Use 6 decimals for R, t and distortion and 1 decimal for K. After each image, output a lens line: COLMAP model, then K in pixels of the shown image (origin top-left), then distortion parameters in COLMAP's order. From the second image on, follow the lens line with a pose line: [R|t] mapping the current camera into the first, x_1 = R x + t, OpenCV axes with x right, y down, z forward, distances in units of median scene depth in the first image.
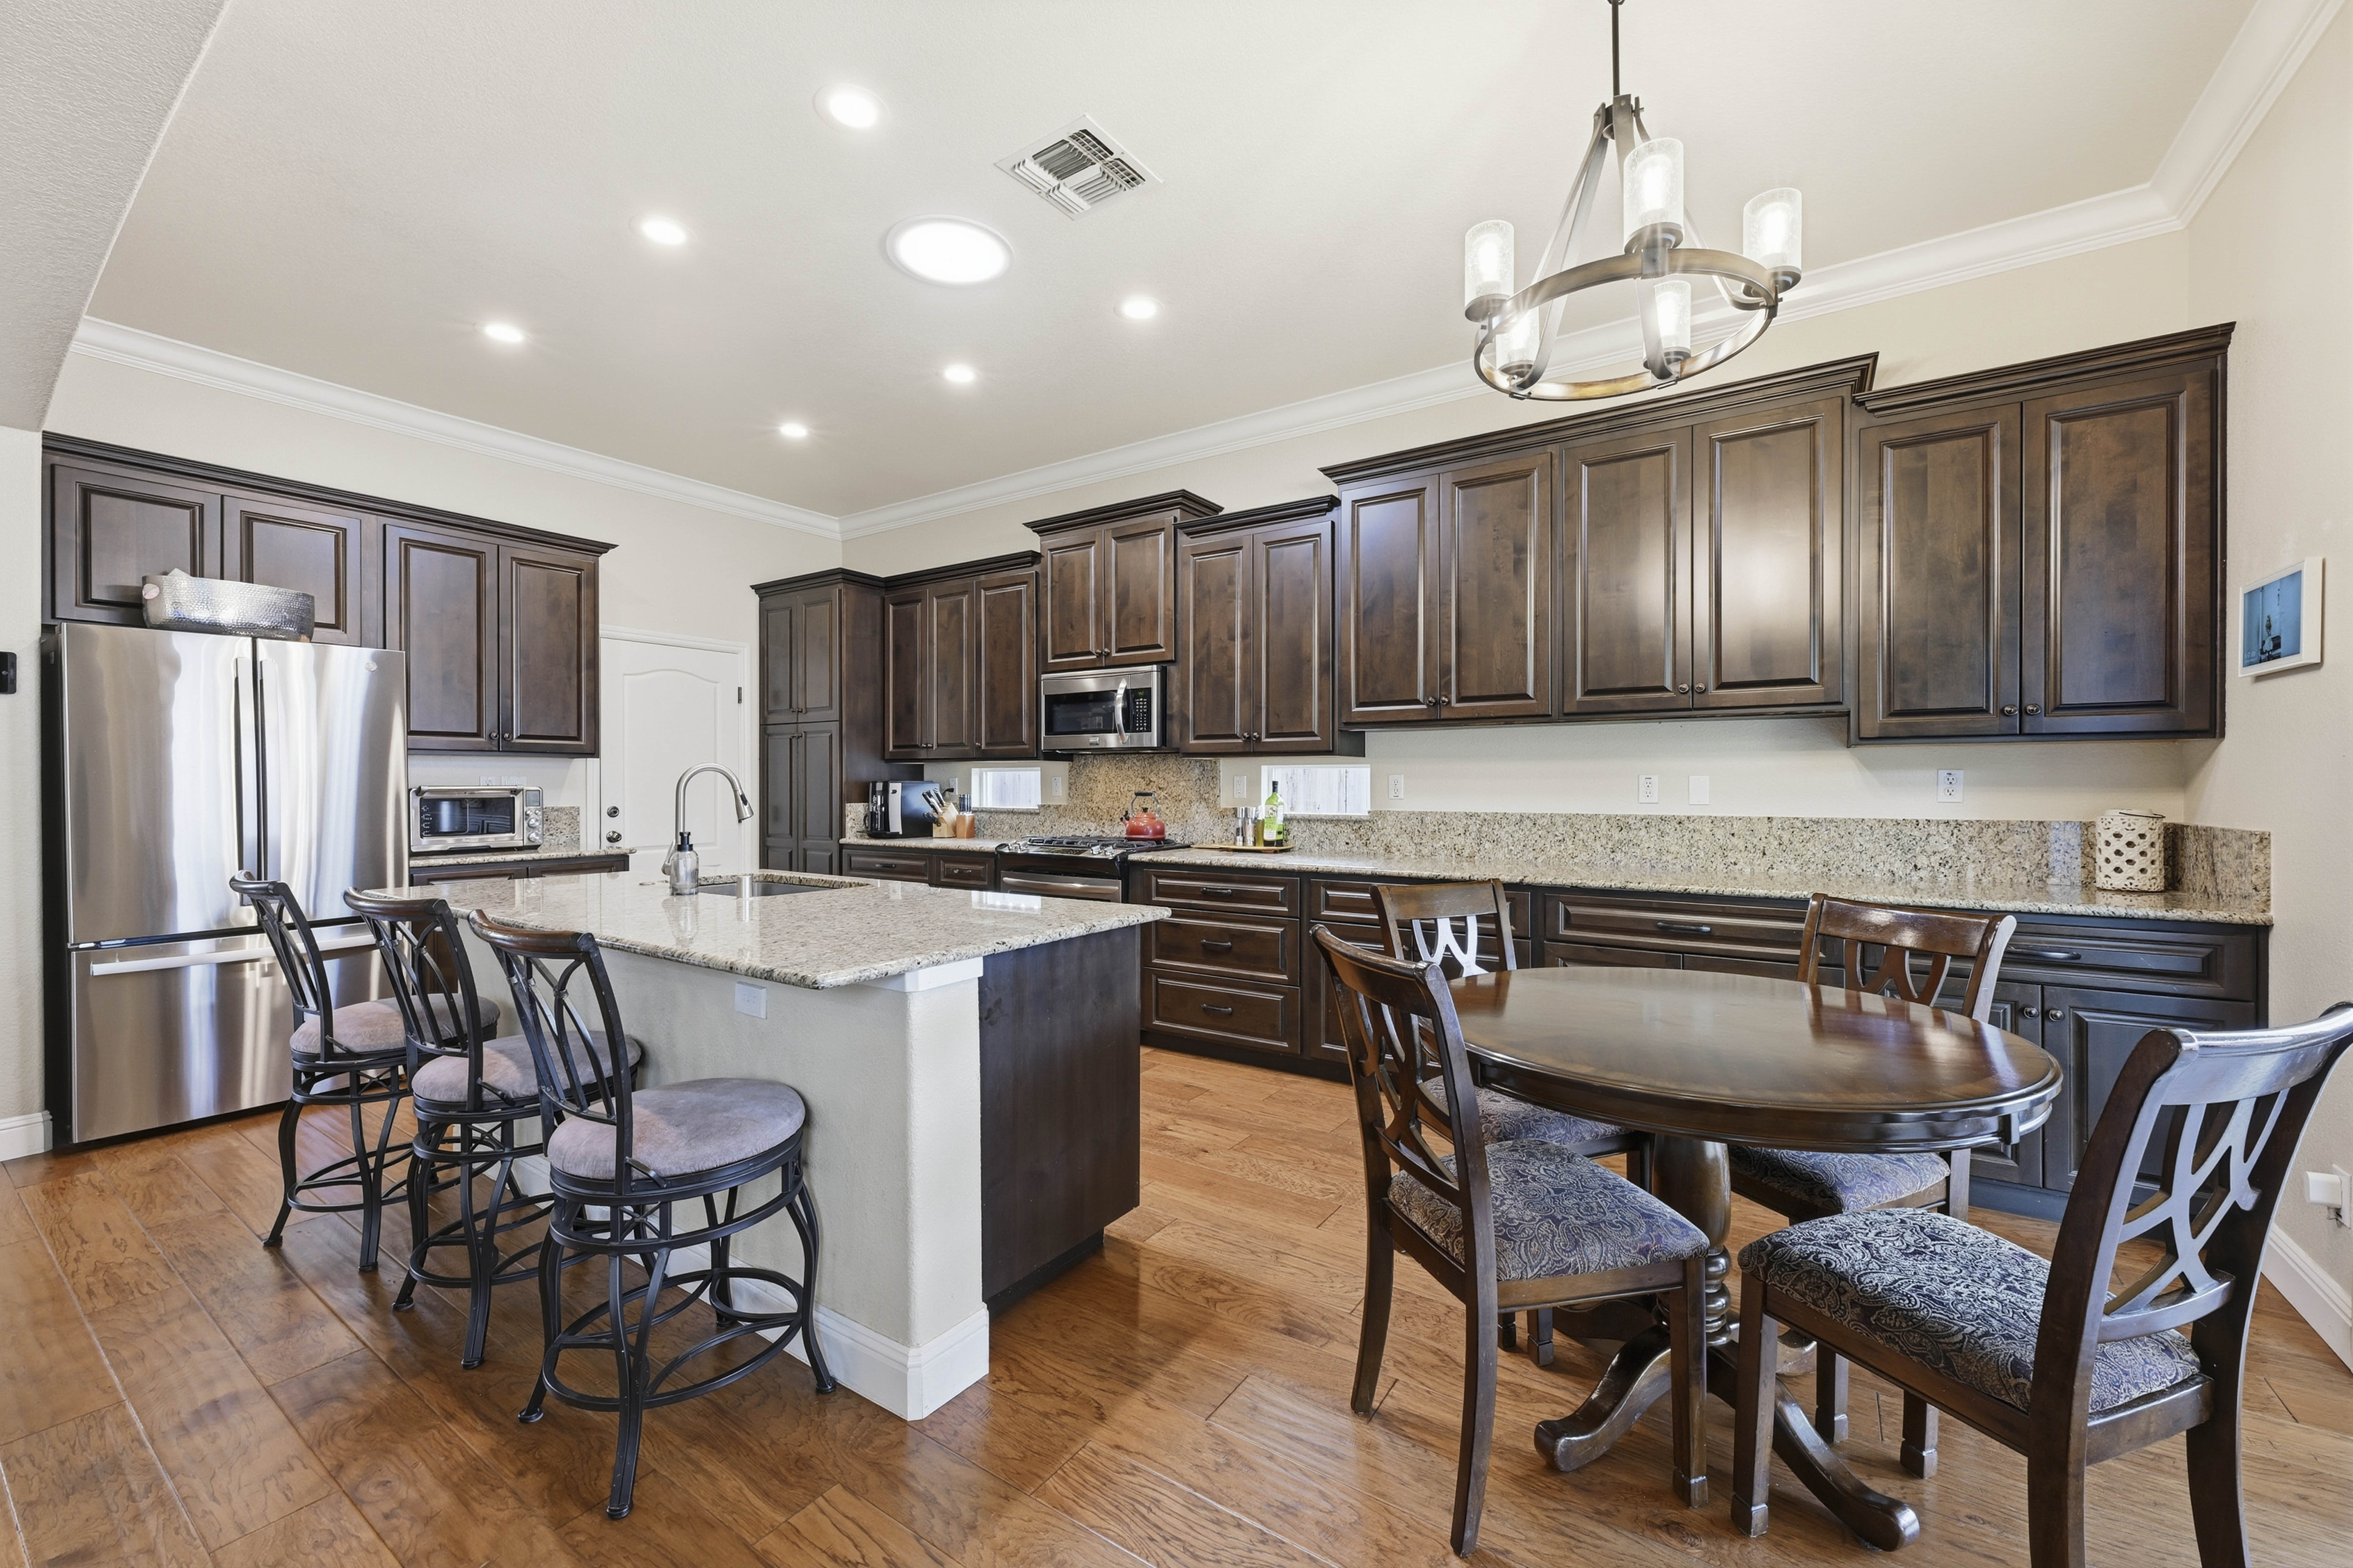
lens RADIAL K [[934.8, 0, 1198.1], [0, 934.8, 778.8], [0, 0, 1]] dist [-0.004202, 0.000763]
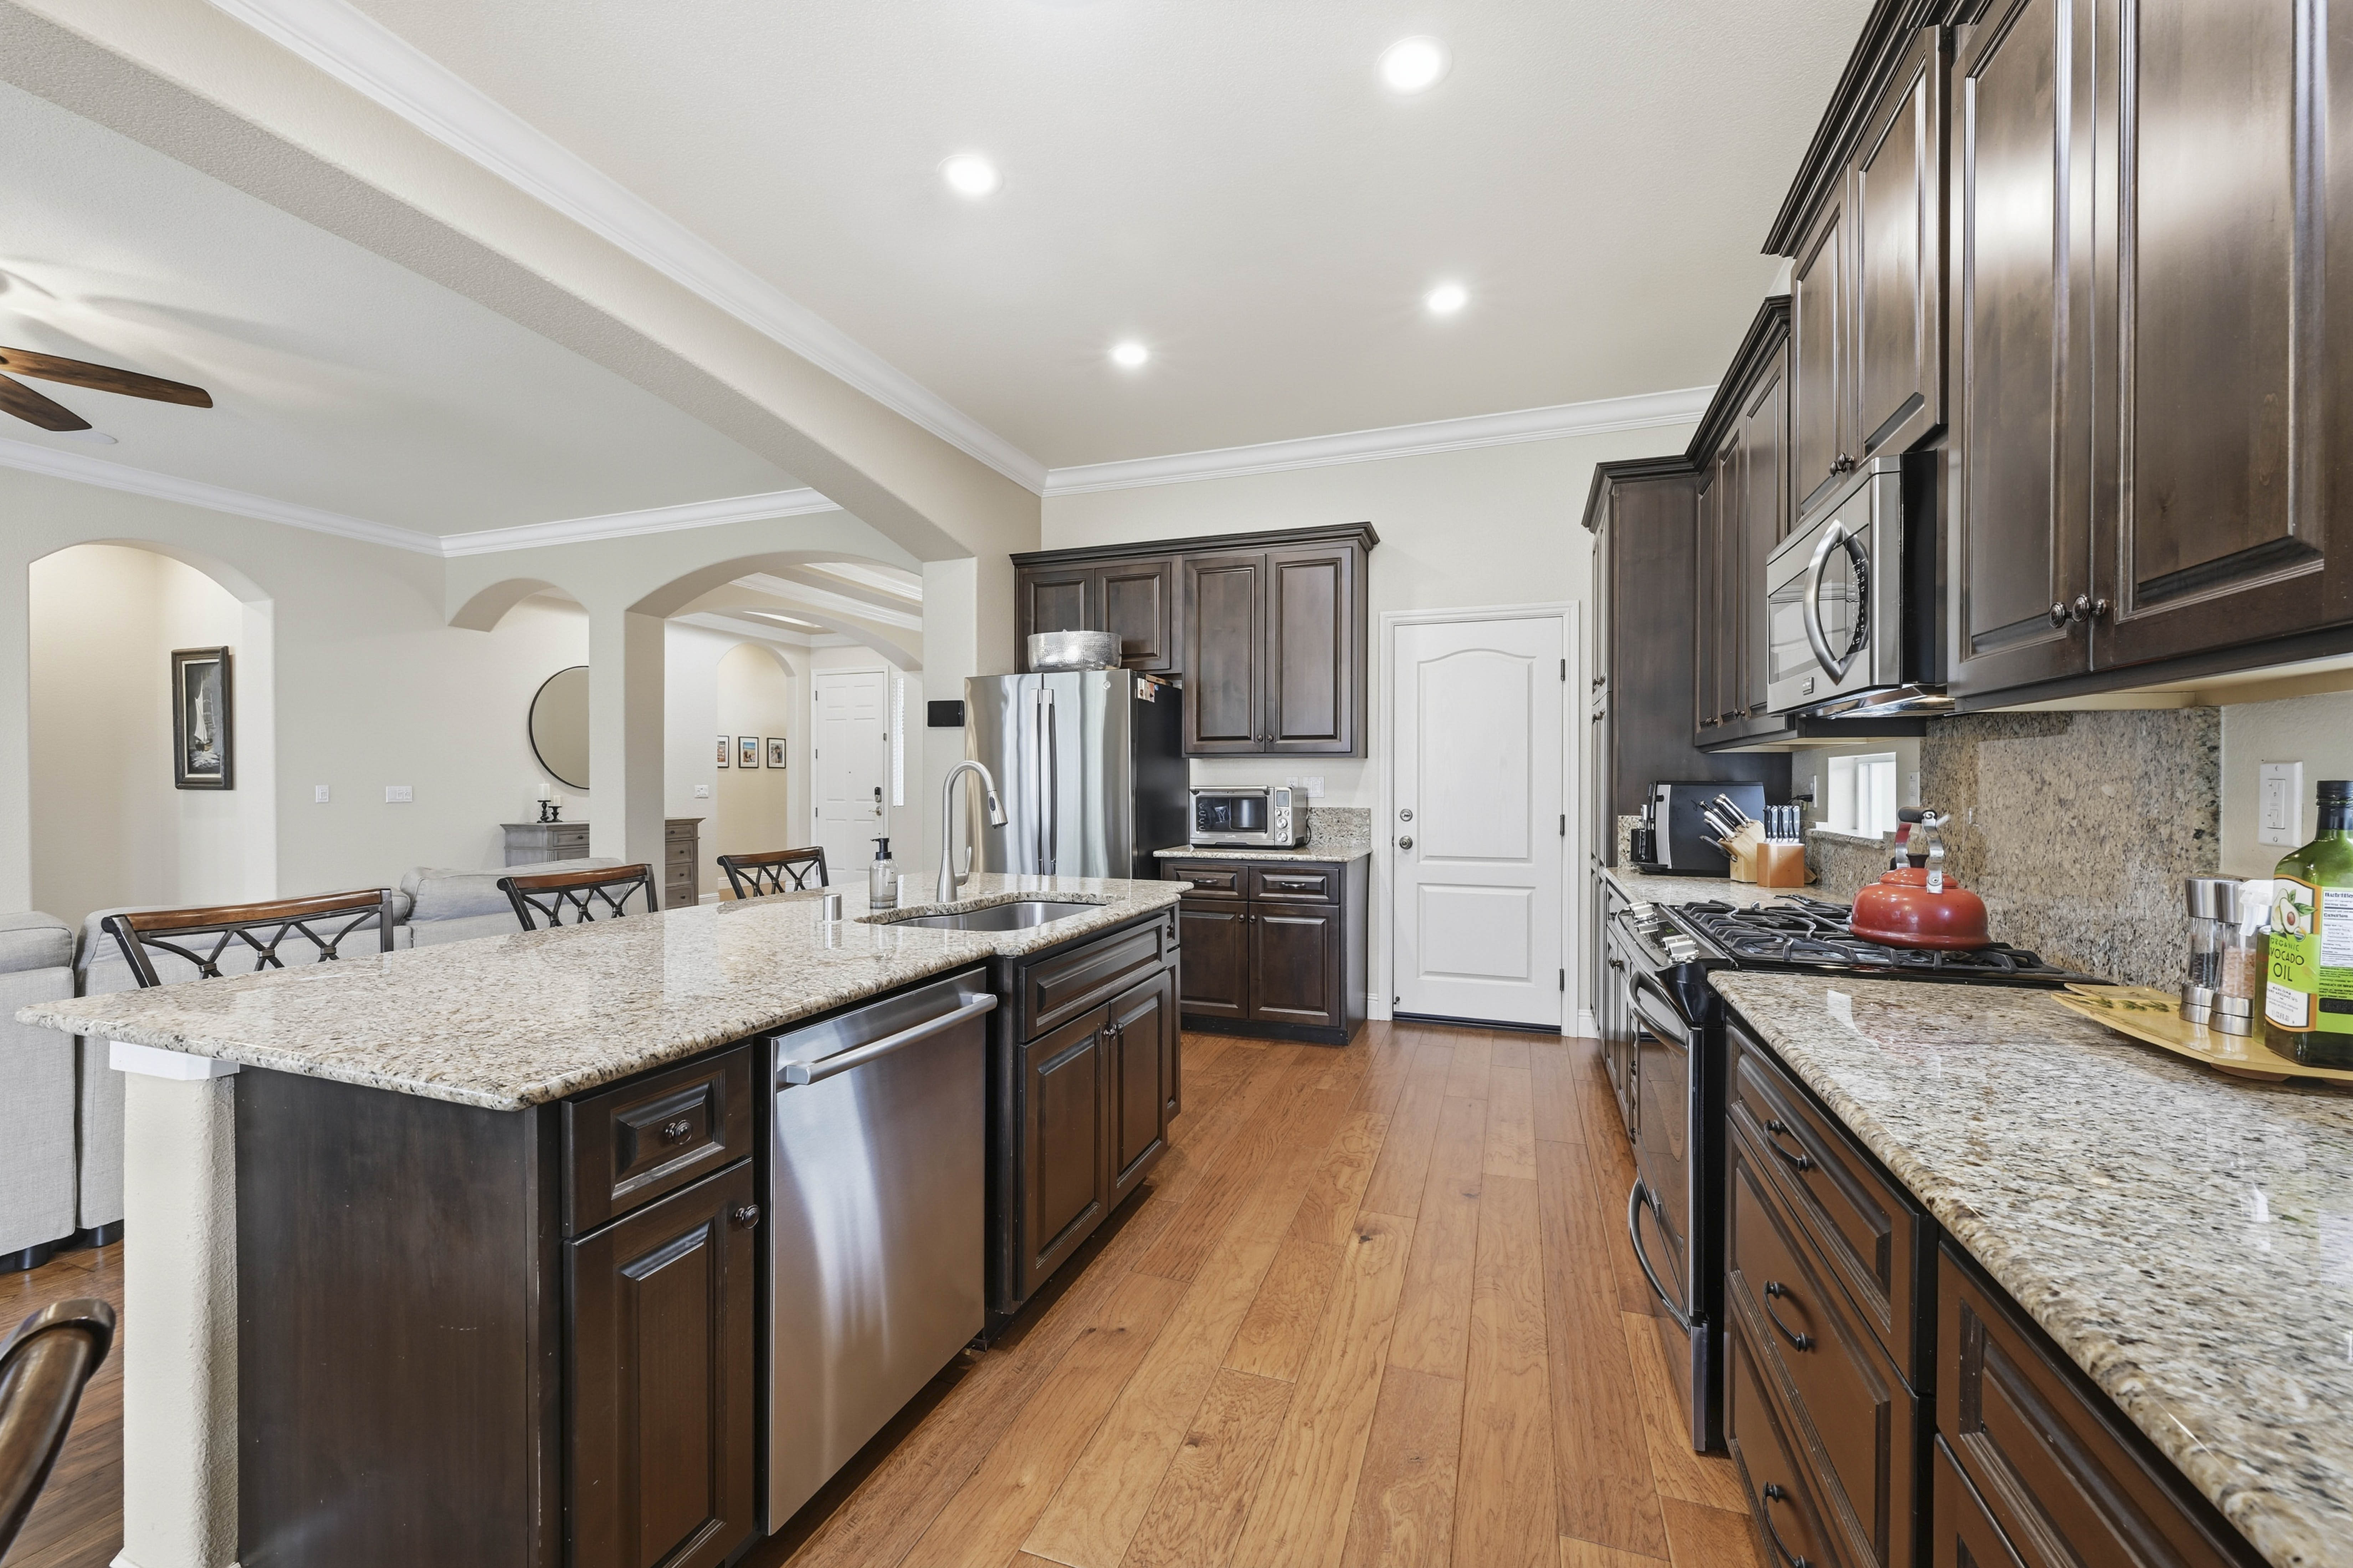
lens RADIAL K [[935.0, 0, 1171.7], [0, 935.0, 786.2], [0, 0, 1]] dist [-0.004202, 0.000763]
pose [[0.227317, 0.009163, -0.973778, 0.263466], [0.000443, 0.999955, 0.009513, -0.002038], [0.973821, -0.002594, 0.227302, 0.711173]]
